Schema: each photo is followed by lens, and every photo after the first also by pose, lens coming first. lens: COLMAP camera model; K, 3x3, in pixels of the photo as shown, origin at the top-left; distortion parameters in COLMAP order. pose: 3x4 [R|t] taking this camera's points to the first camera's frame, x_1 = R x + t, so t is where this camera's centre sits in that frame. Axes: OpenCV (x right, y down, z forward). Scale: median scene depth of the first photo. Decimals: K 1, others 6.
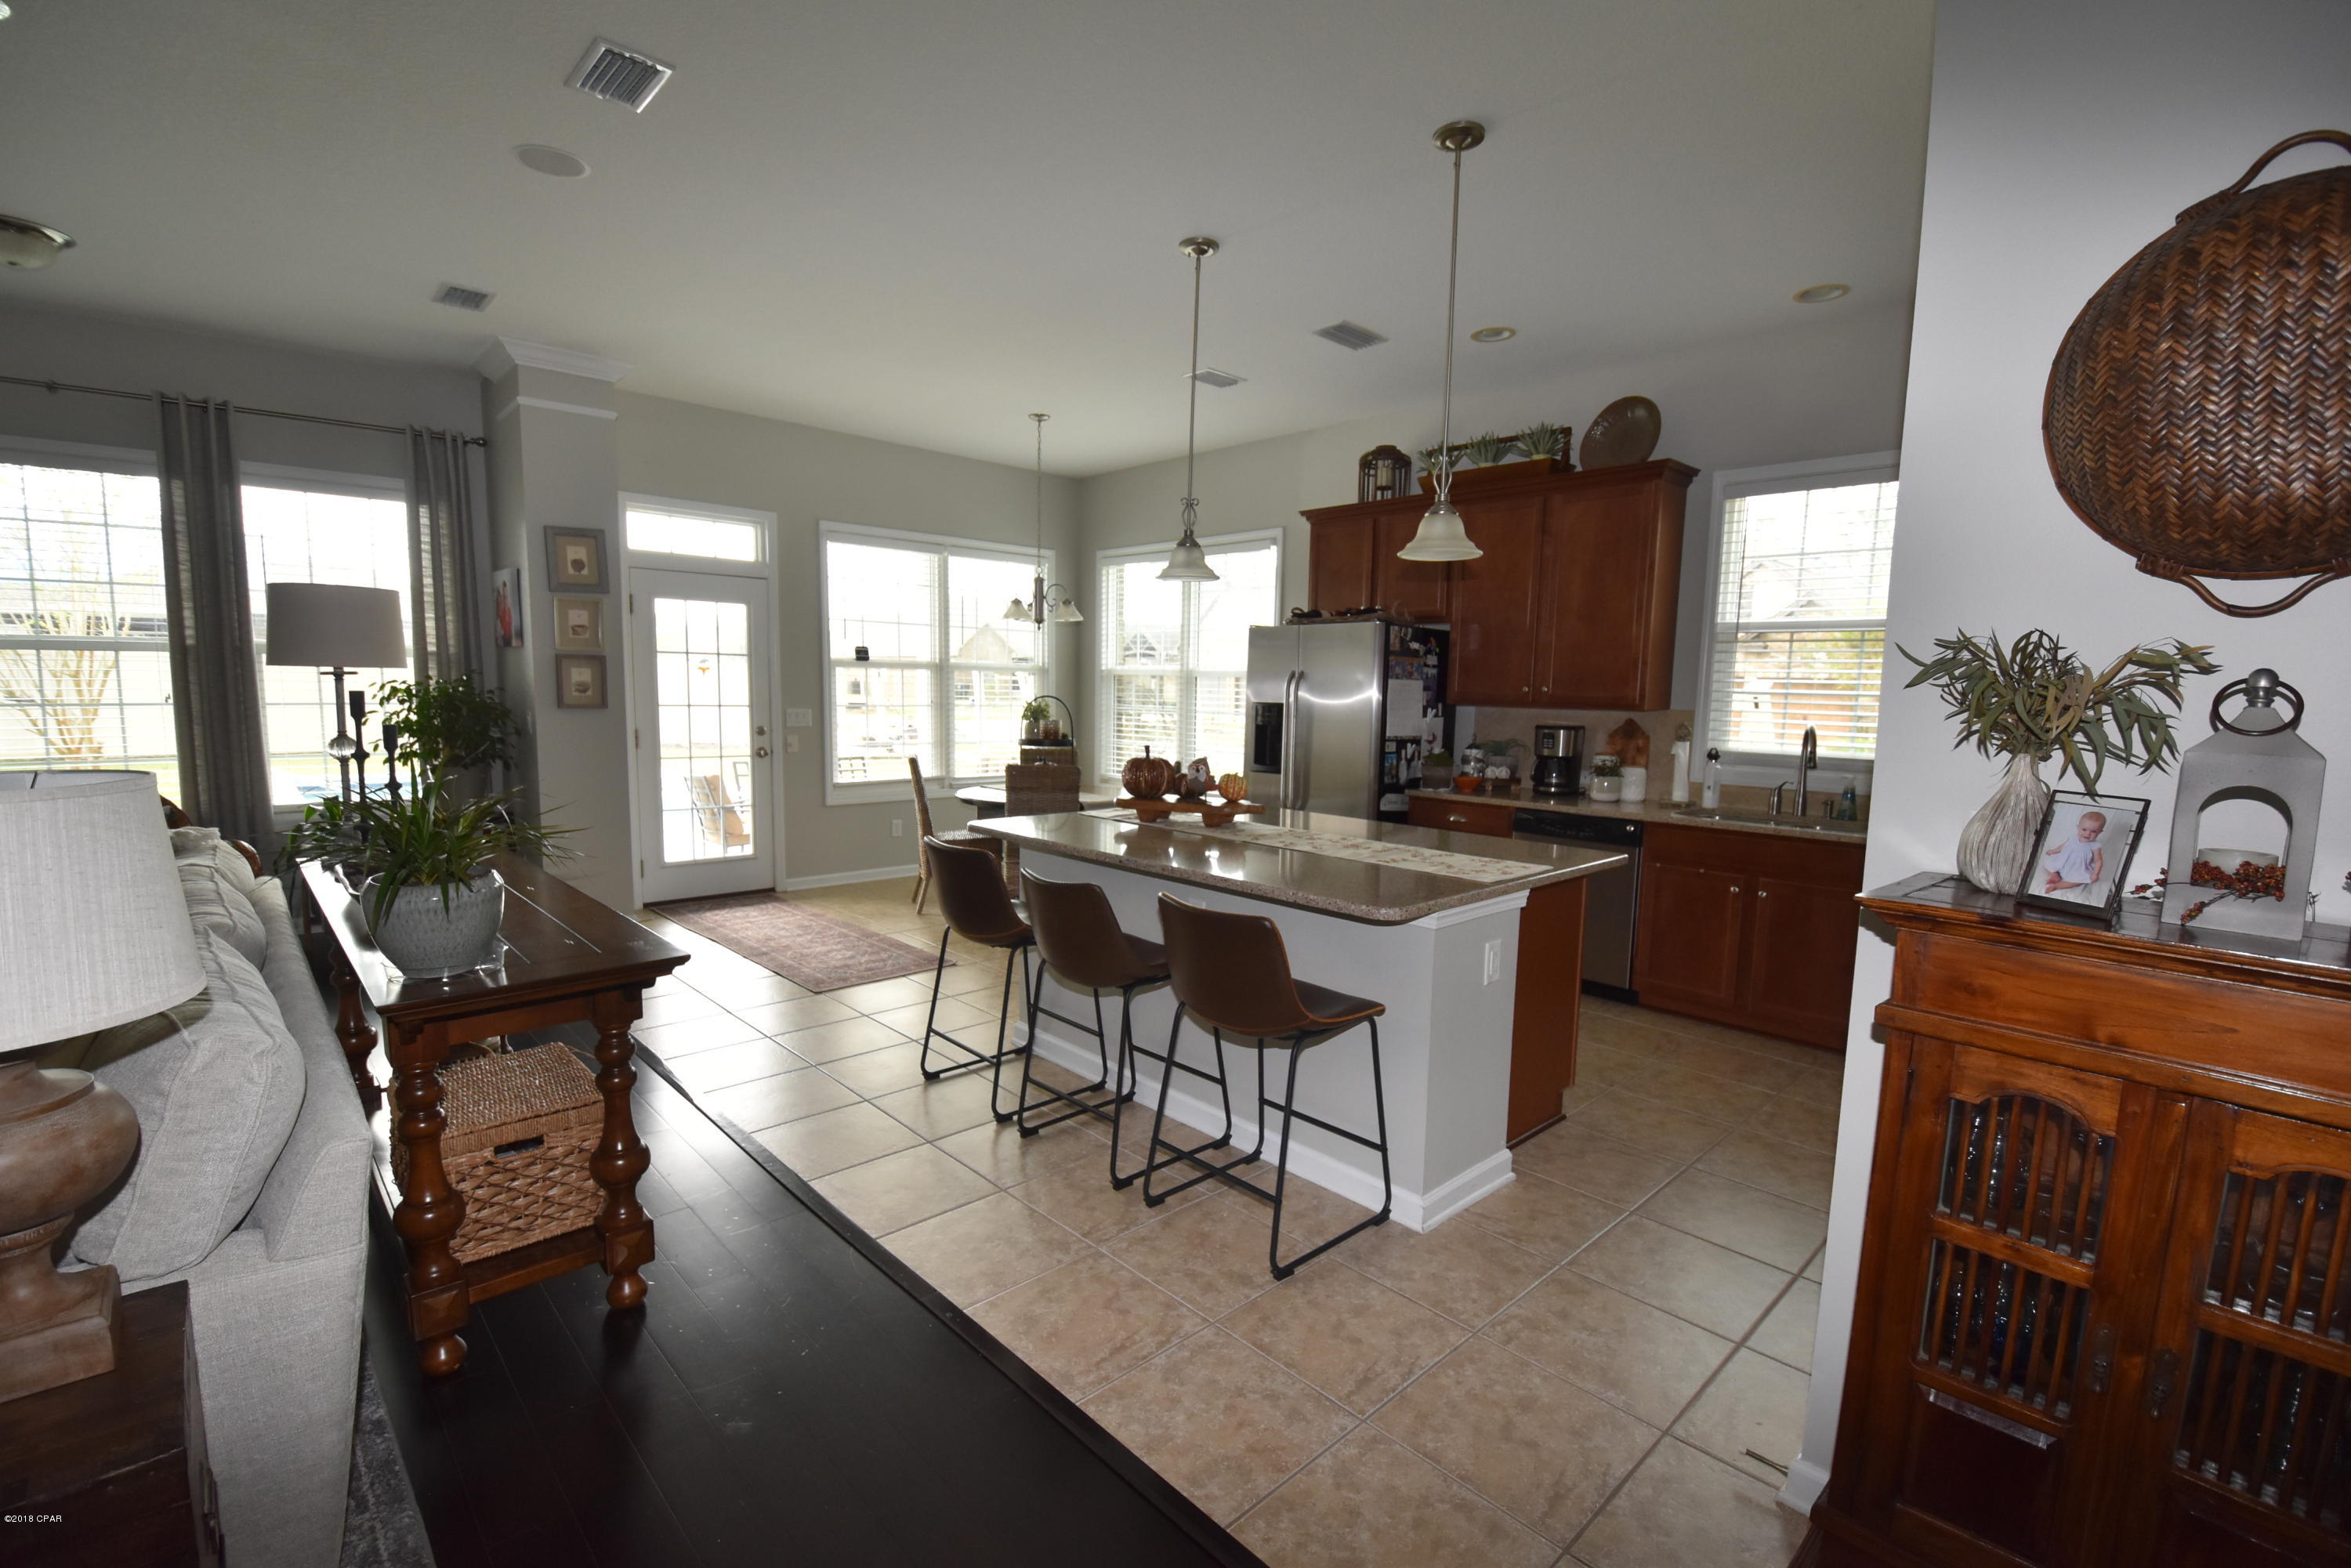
lens RADIAL K [[1026.2, 0, 1175.0], [0, 1026.2, 805.2], [0, 0, 1]] dist [0.019155, -0.026456]
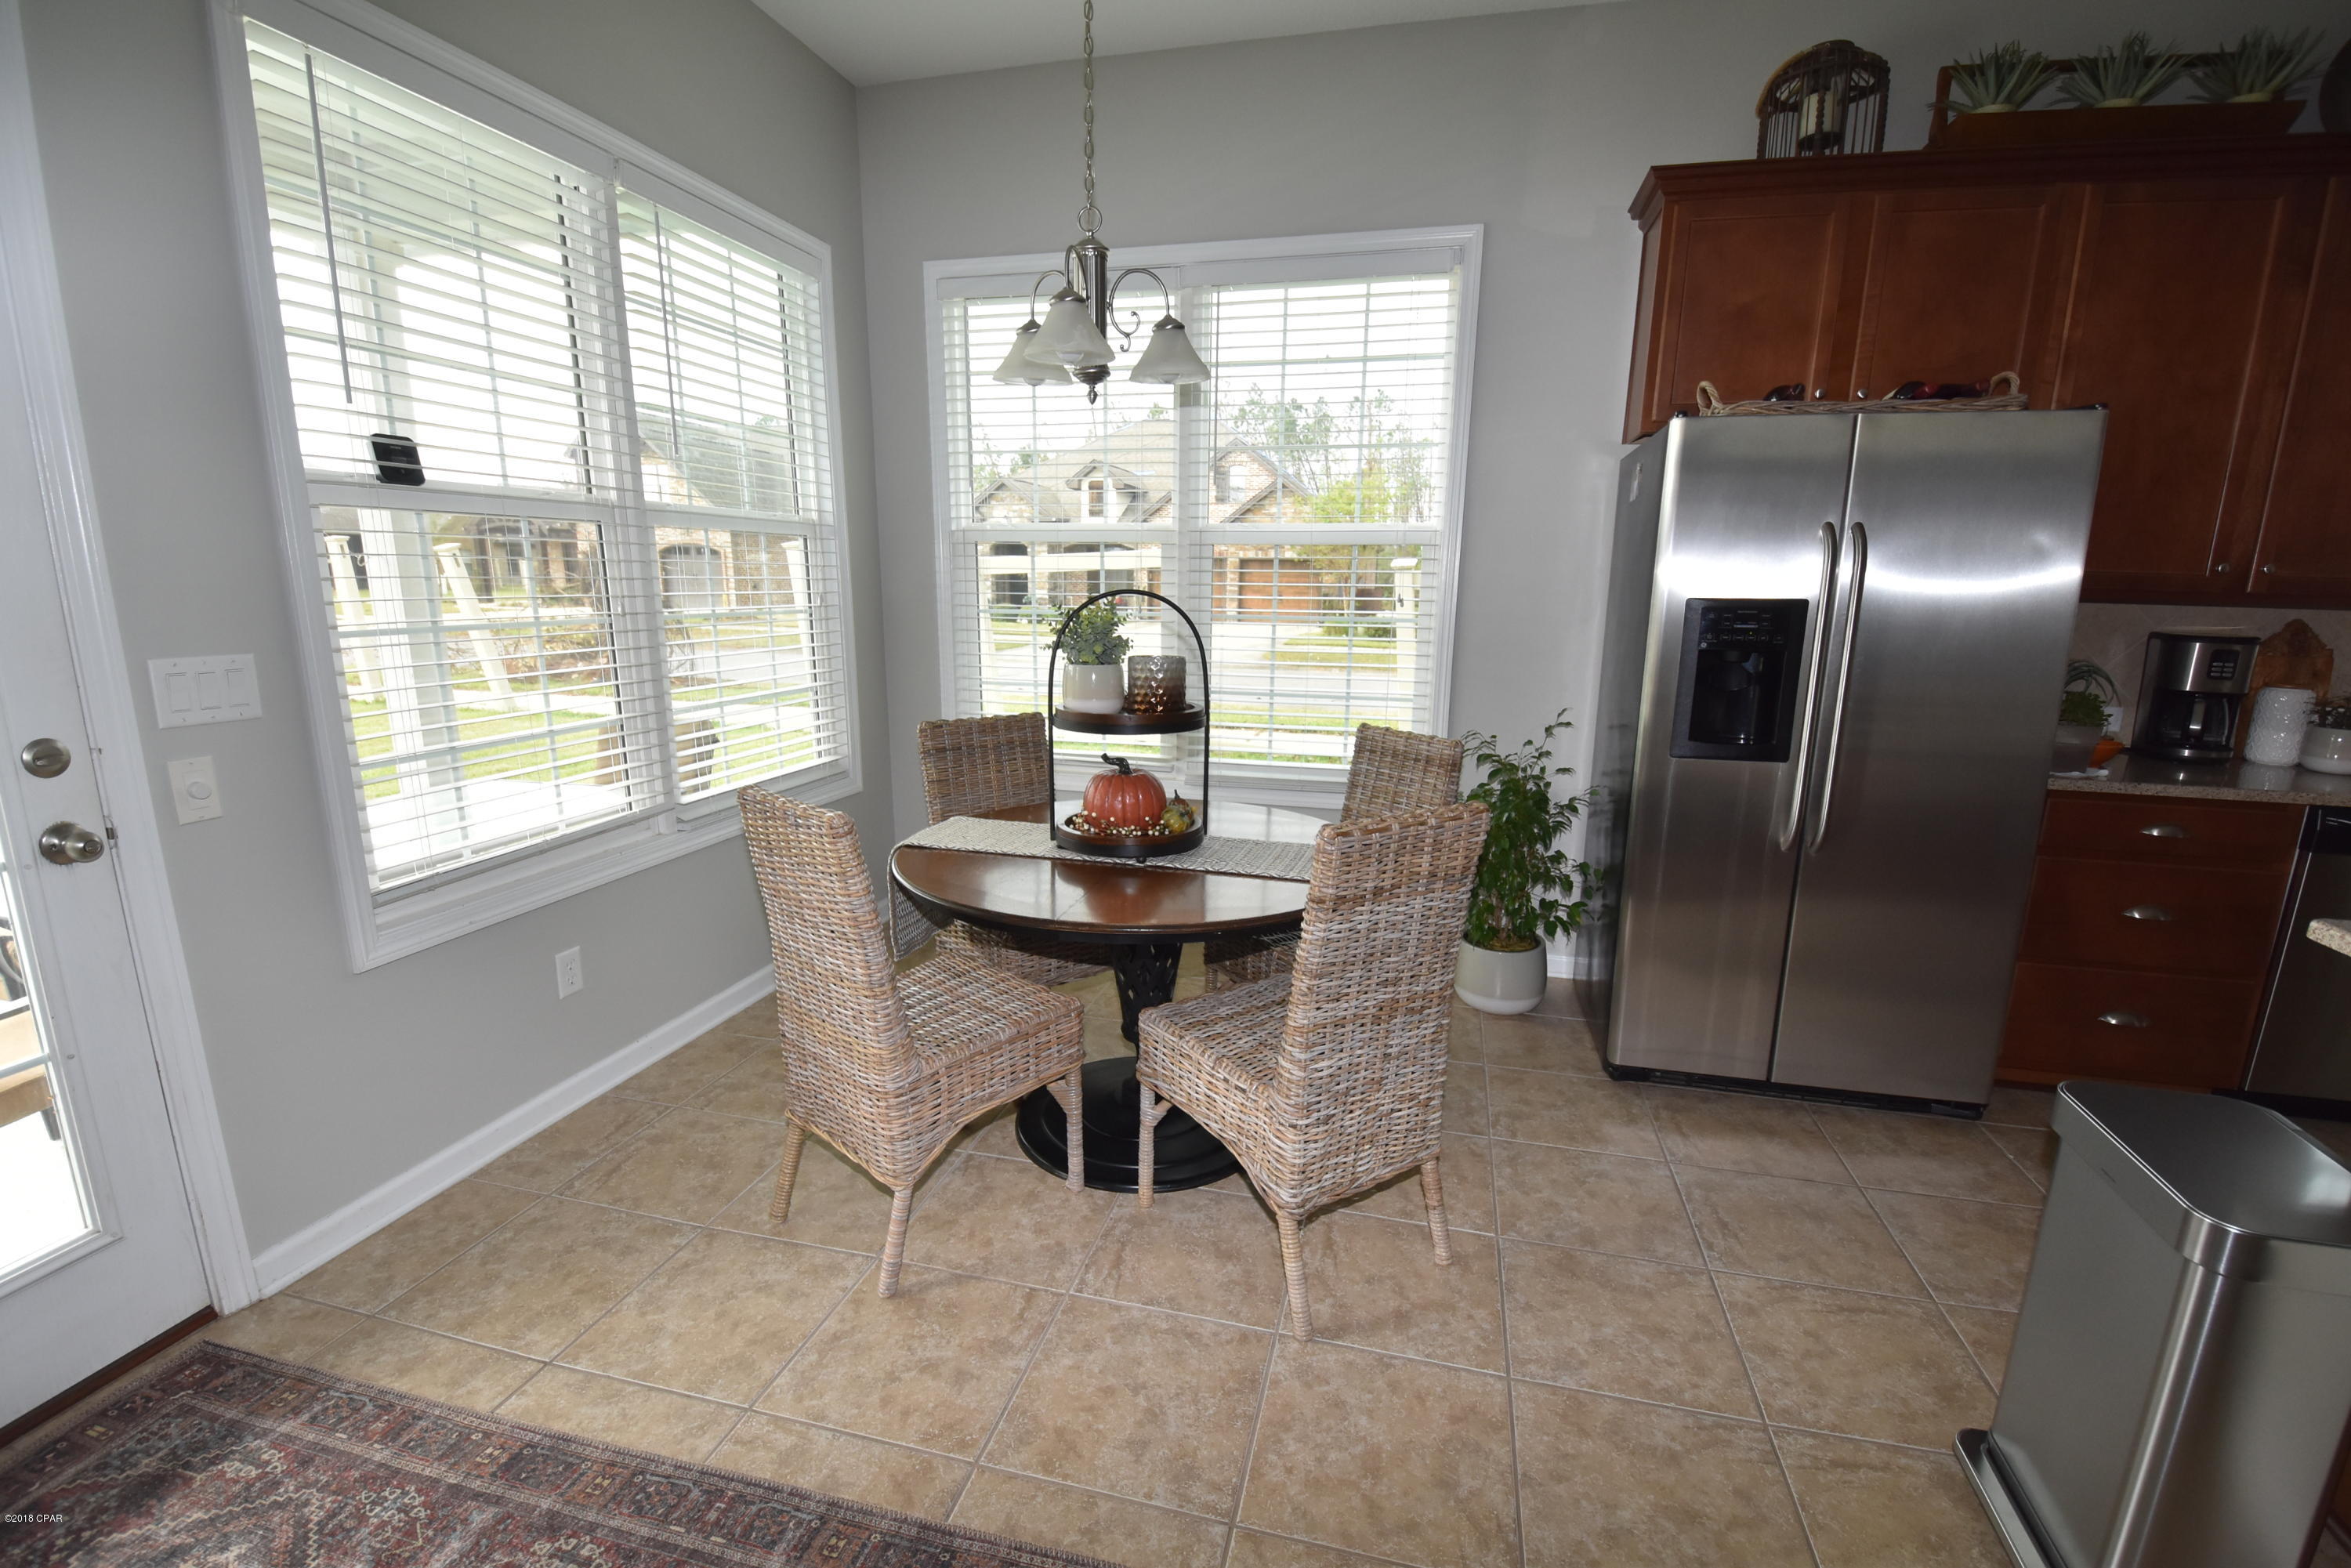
lens RADIAL K [[1014.5, 0, 1175.6], [0, 1014.5, 802.8], [0, 0, 1]] dist [0.010229, -0.015045]
pose [[0.848201, -0.122023, 0.515427, -0.363078], [0.064358, 0.989635, 0.128379, -0.090227], [-0.525750, -0.075719, 0.847263, 0.799067]]
